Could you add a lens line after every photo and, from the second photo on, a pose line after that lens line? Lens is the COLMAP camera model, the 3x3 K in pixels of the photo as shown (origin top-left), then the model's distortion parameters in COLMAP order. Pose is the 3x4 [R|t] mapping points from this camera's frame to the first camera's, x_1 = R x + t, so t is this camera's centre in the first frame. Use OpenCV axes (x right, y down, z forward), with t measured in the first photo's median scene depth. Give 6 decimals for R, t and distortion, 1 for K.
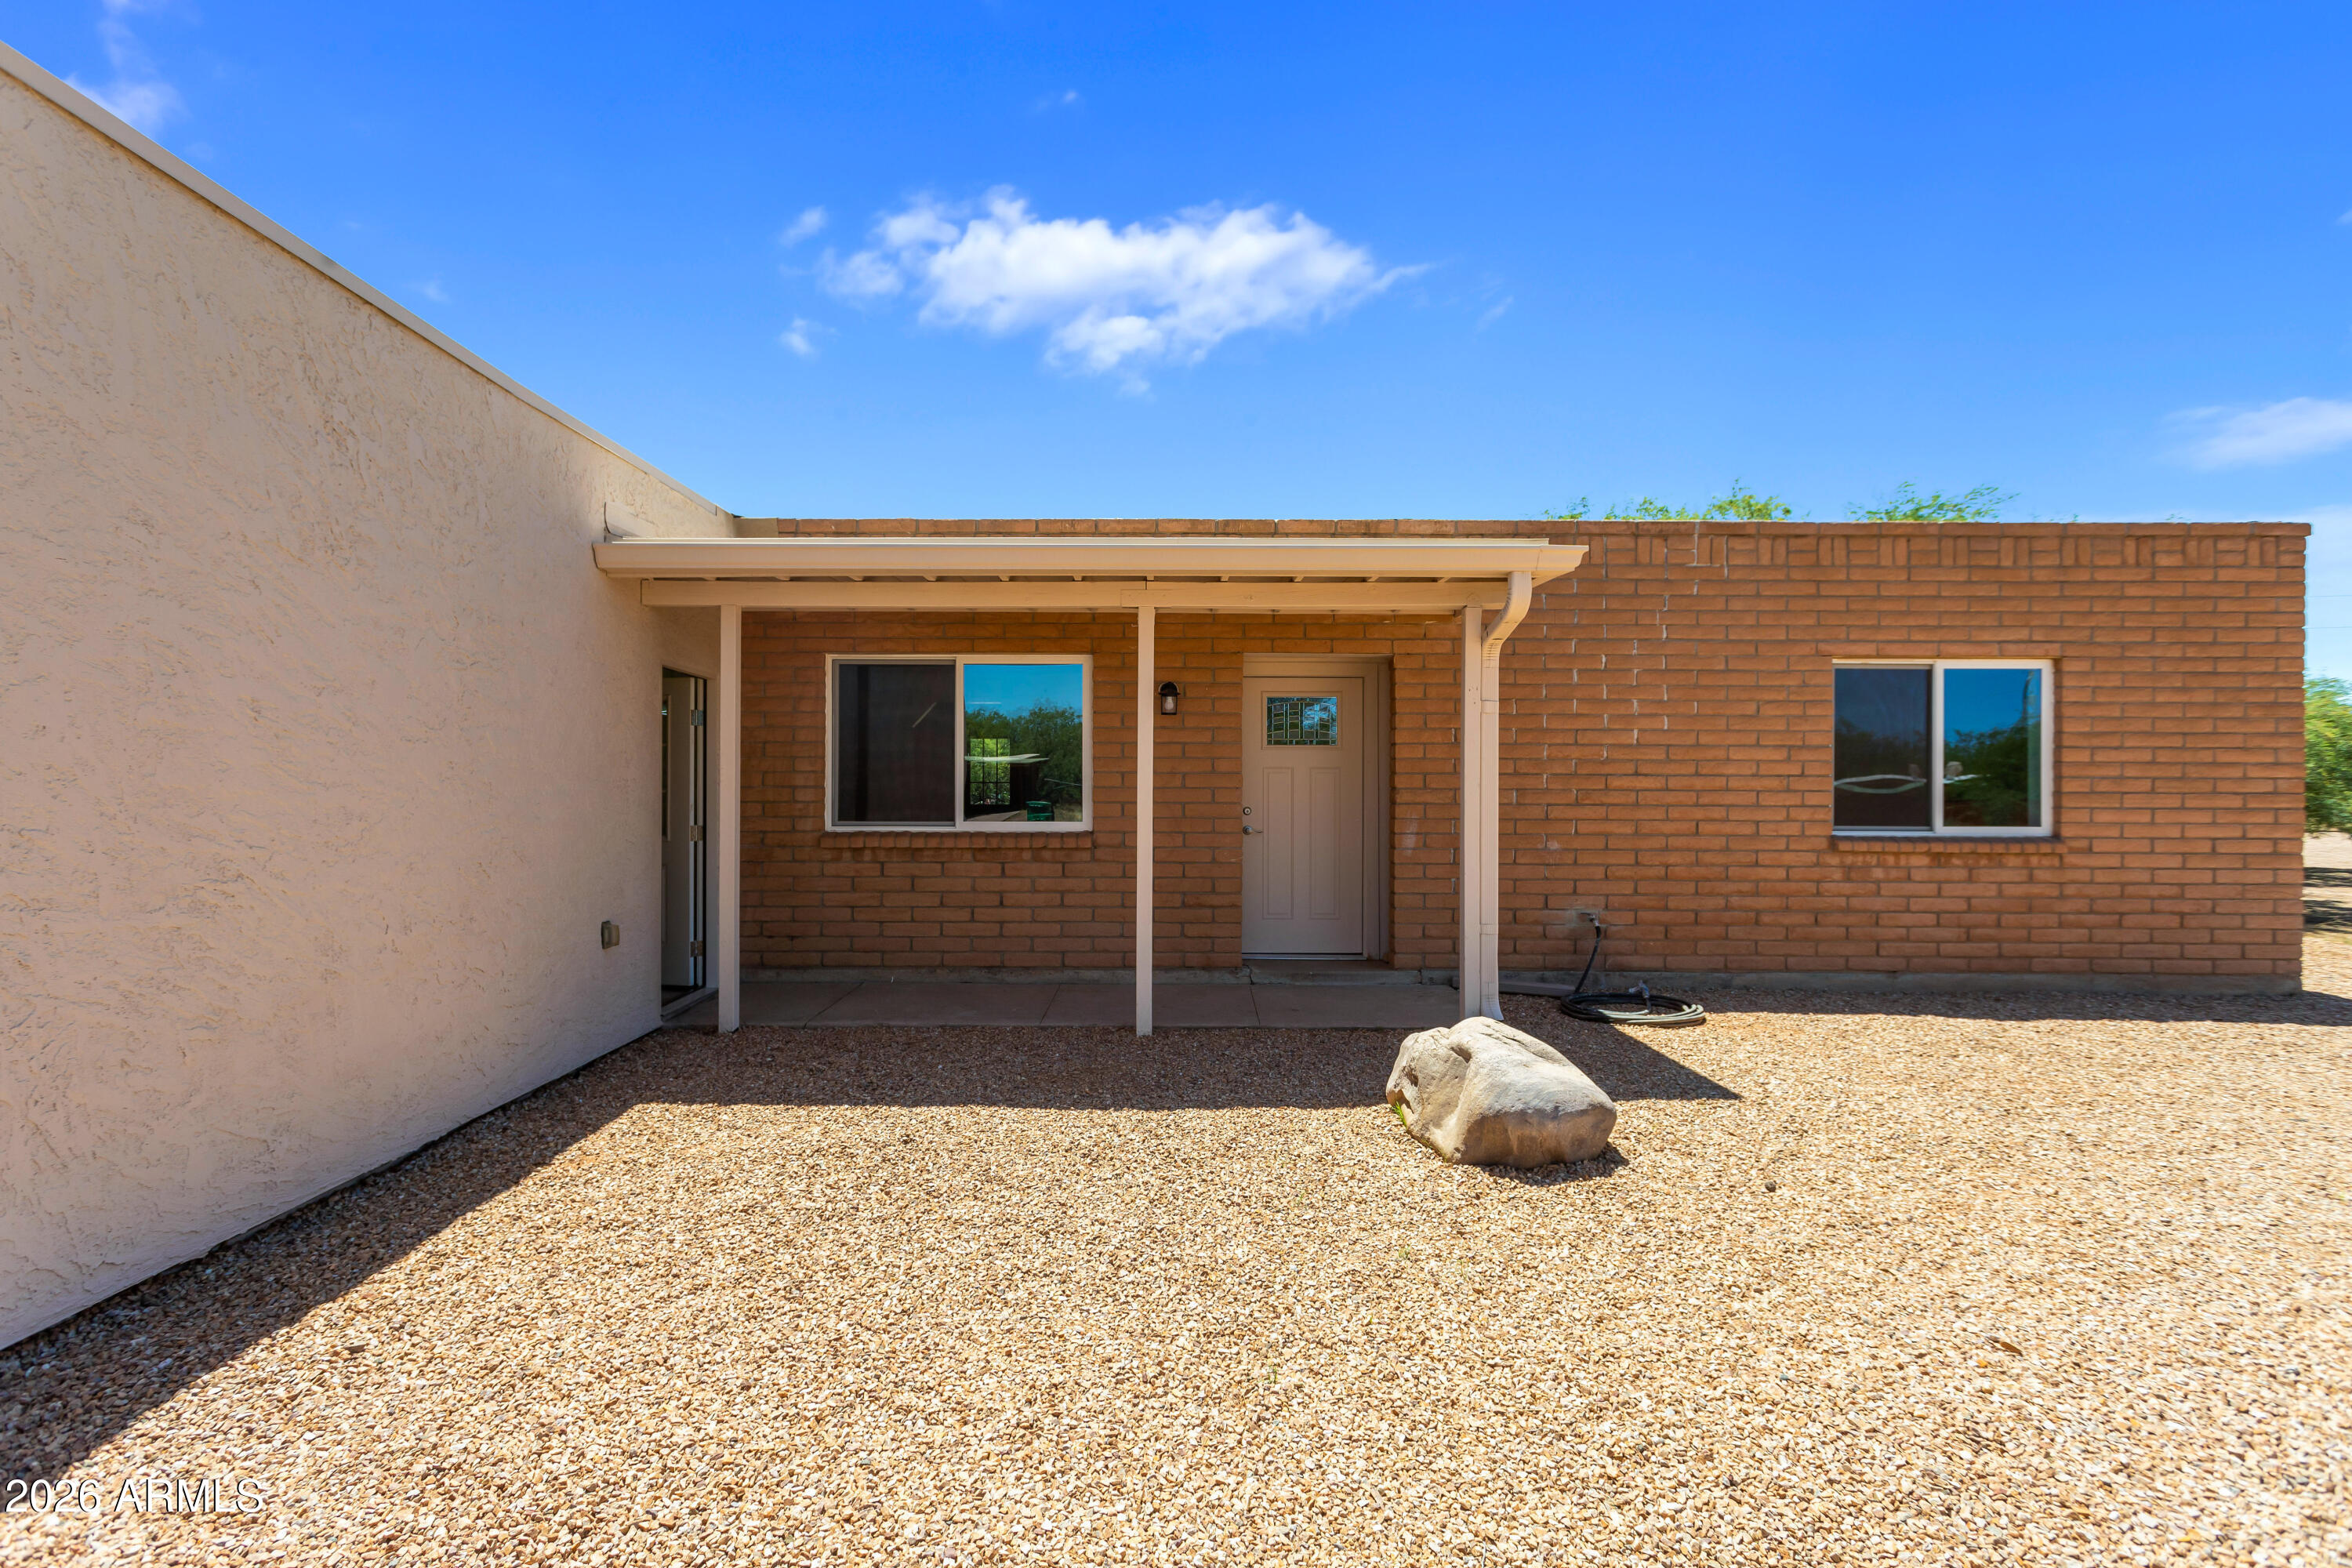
lens RADIAL K [[1120.2, 0, 1170.7], [0, 1120.2, 779.7], [0, 0, 1]] dist [0.000724, 0.000751]
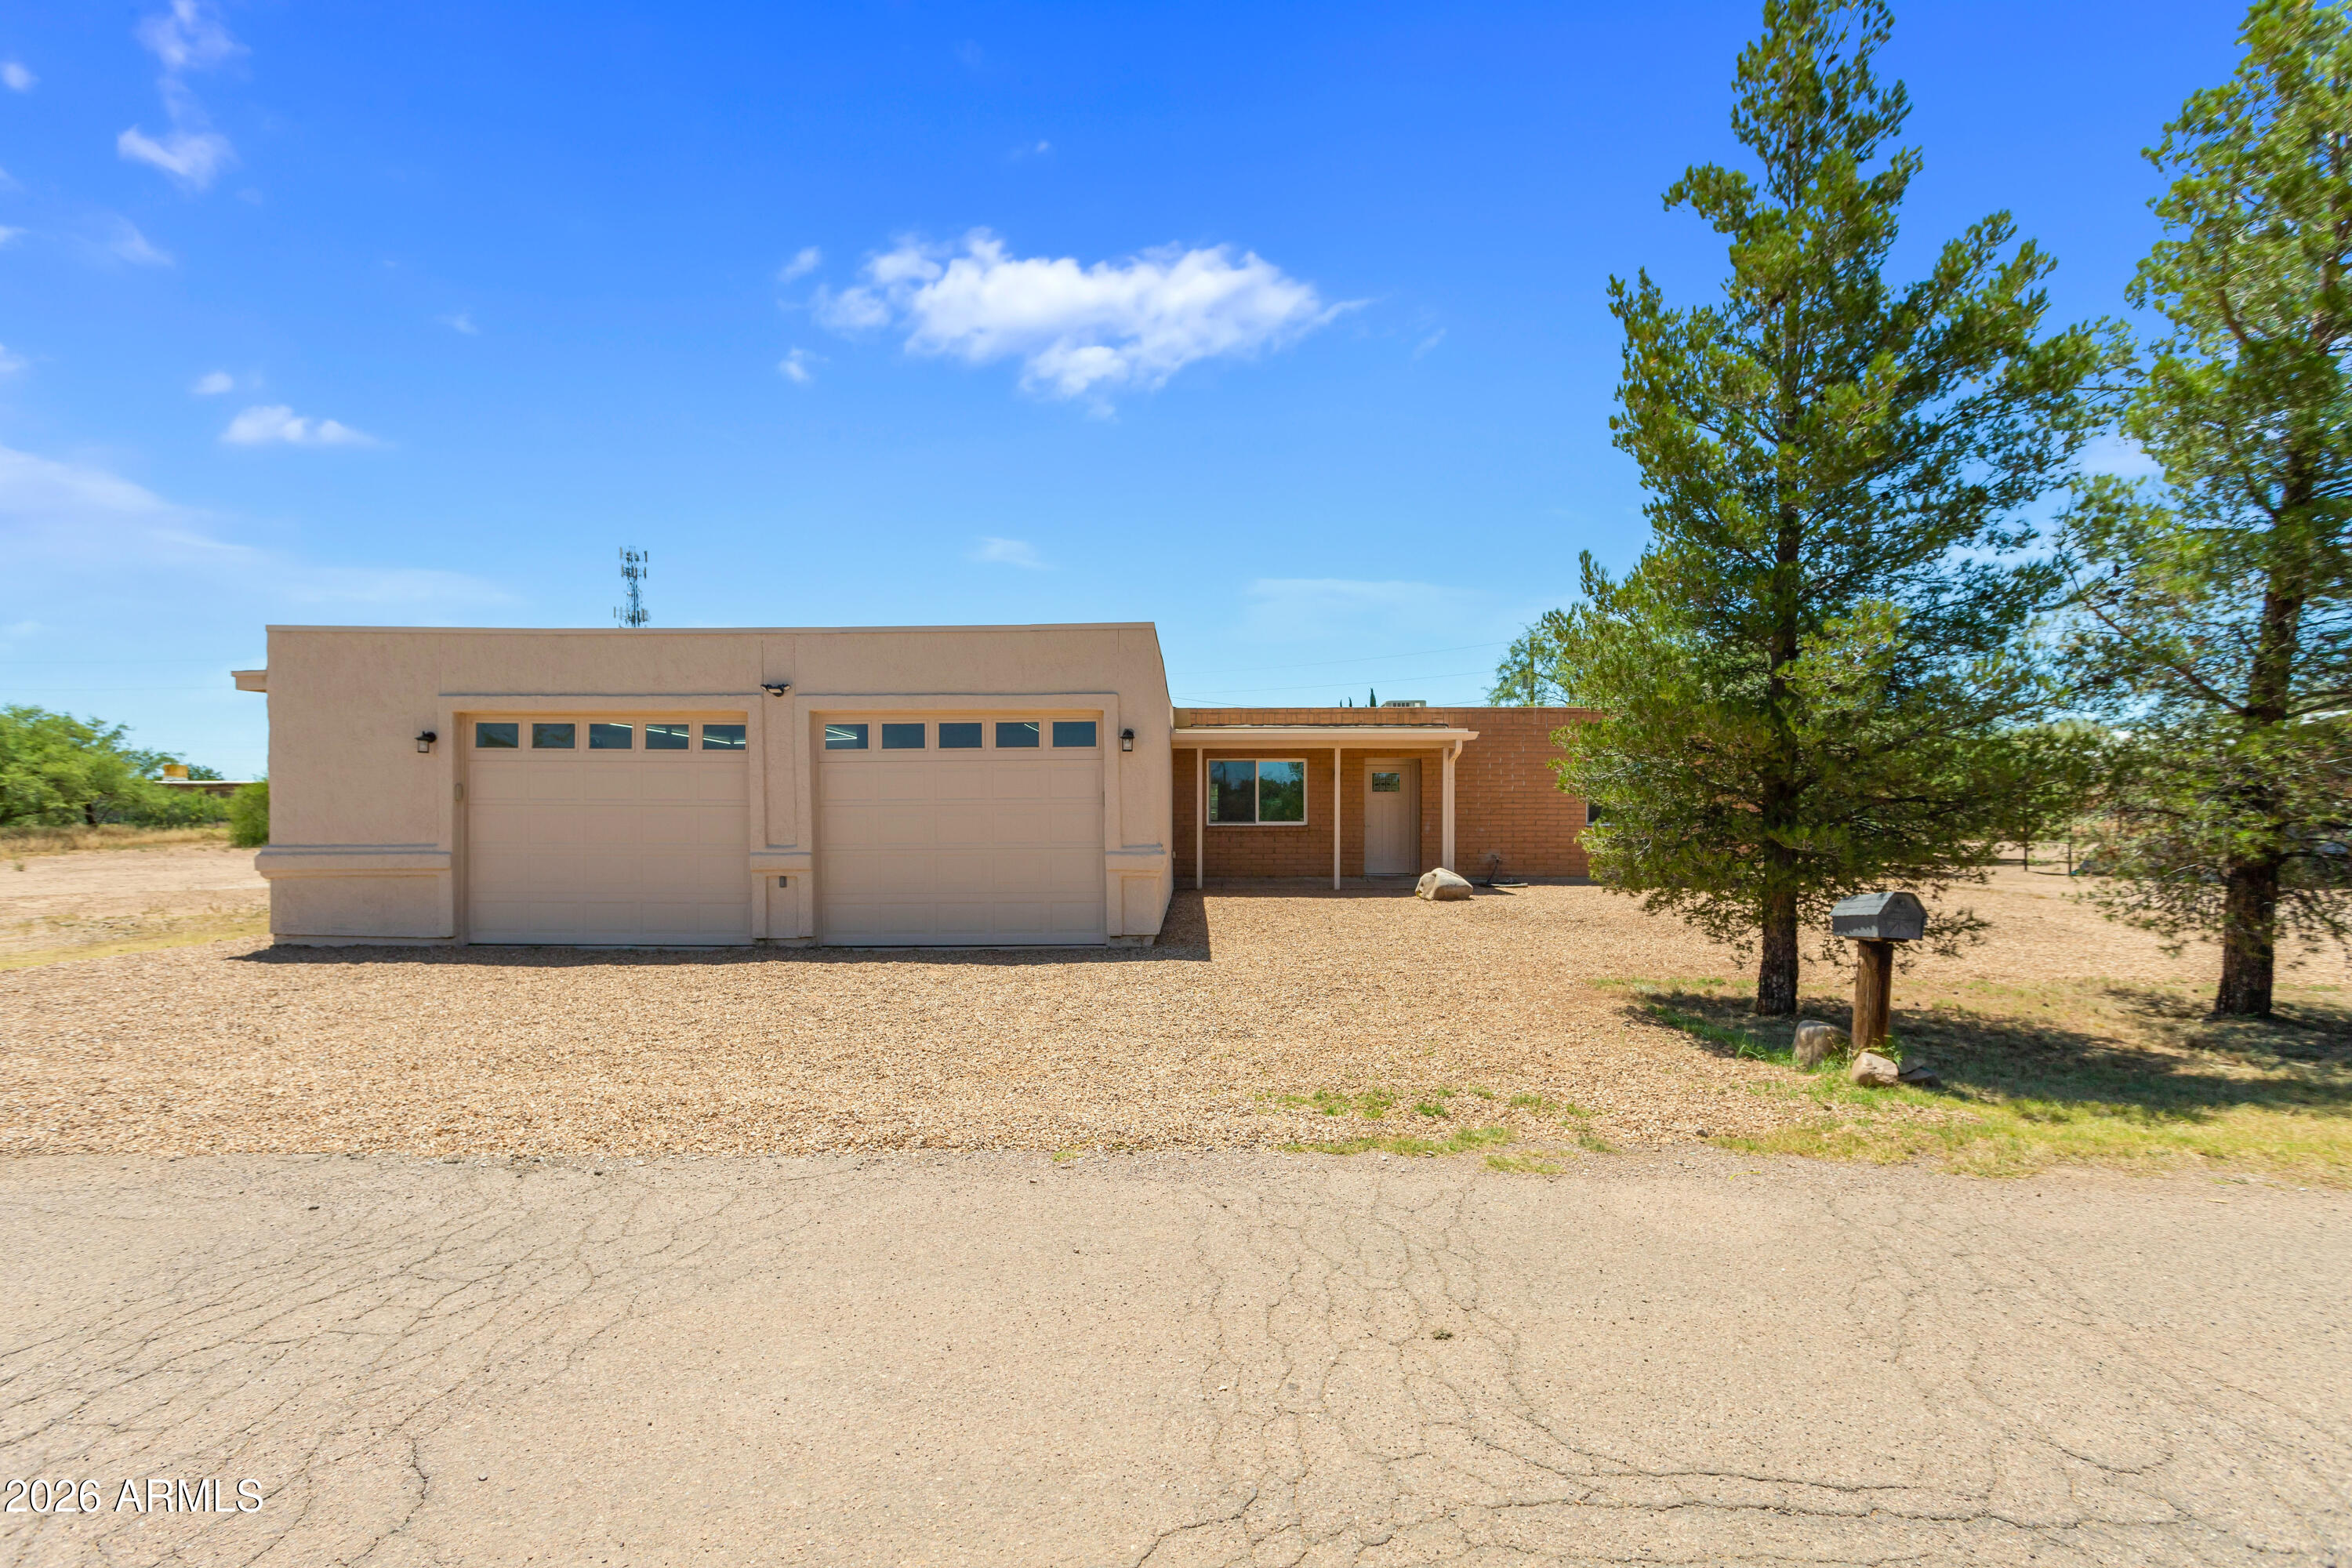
lens RADIAL K [[1120.2, 0, 1170.7], [0, 1120.2, 779.7], [0, 0, 1]] dist [0.000724, 0.000751]
pose [[0.998310, -0.003845, 0.057990, -0.033762], [0.003279, 0.999946, 0.009857, -0.004927], [-0.058025, -0.009650, 0.998268, -0.104088]]
